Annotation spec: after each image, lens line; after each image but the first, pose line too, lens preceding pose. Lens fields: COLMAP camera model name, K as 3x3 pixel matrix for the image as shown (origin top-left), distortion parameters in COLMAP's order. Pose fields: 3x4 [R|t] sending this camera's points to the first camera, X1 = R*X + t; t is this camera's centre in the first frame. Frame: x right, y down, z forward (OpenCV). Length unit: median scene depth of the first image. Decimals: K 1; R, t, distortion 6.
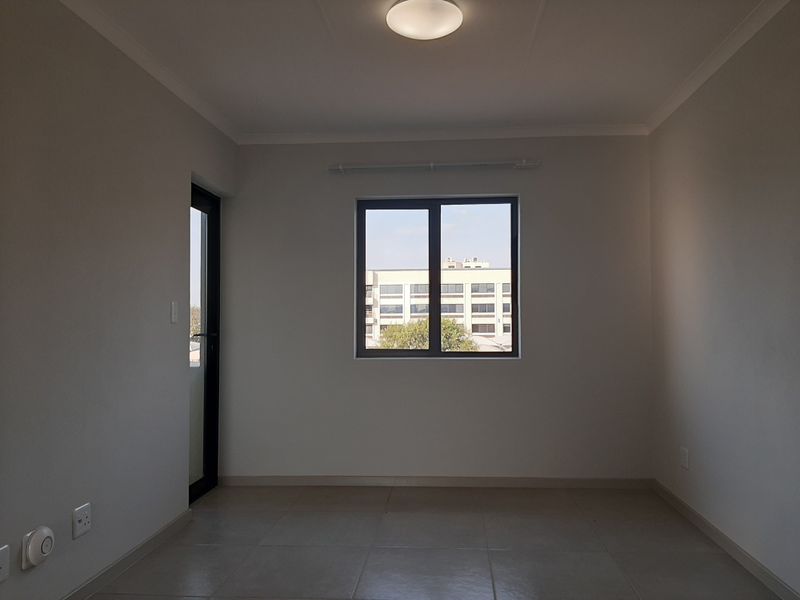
lens RADIAL K [[620.0, 0, 398.5], [0, 620.0, 303.4], [0, 0, 1]] dist [0.043200, -0.072977]
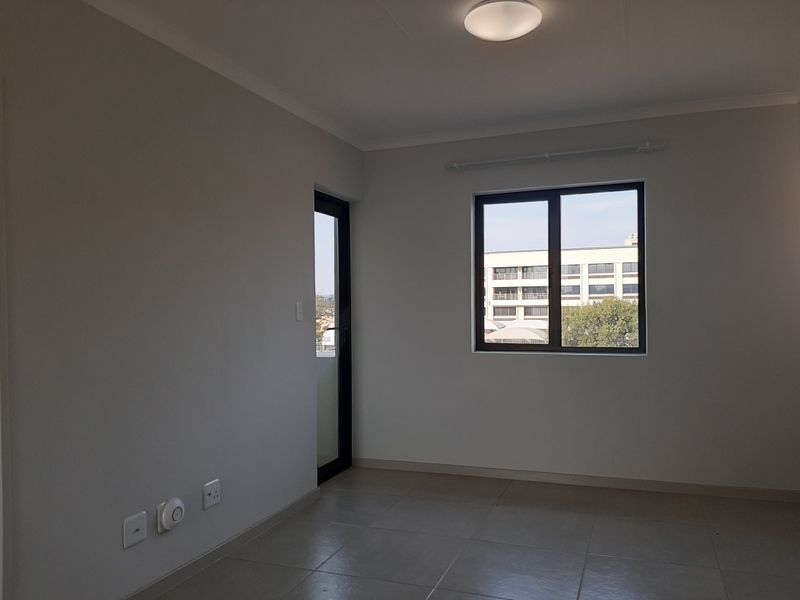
lens RADIAL K [[620.0, 0, 402.4], [0, 620.0, 299.1], [0, 0, 1]] dist [0.043200, -0.072977]
pose [[0.957185, -0.013075, -0.289183, 0.115276], [0.020579, 0.999525, 0.022926, -0.024872], [0.288746, -0.027896, 0.956999, -0.007143]]
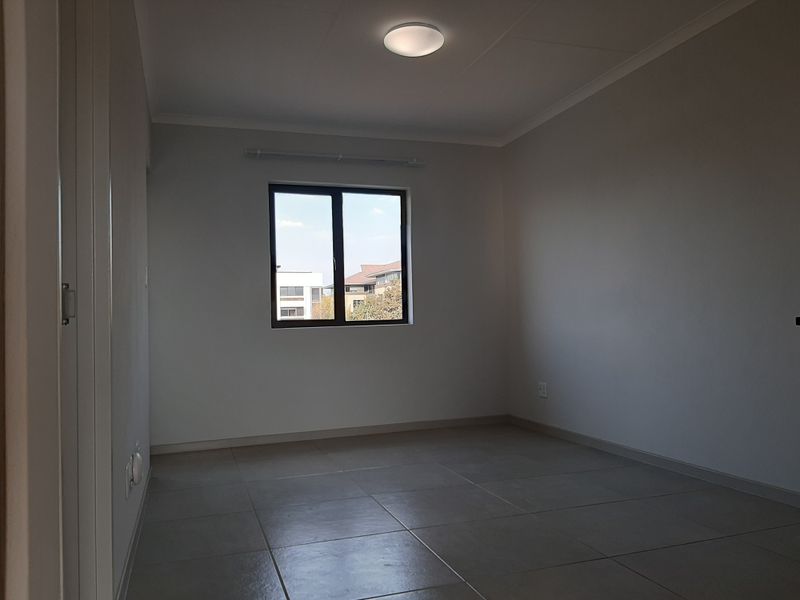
lens RADIAL K [[620.0, 0, 399.9], [0, 620.0, 303.3], [0, 0, 1]] dist [0.043200, -0.072977]
pose [[0.915158, -0.014418, 0.402836, -0.308904], [0.008716, 0.999834, 0.015985, 0.028586], [-0.403000, -0.011117, 0.915132, -0.092944]]
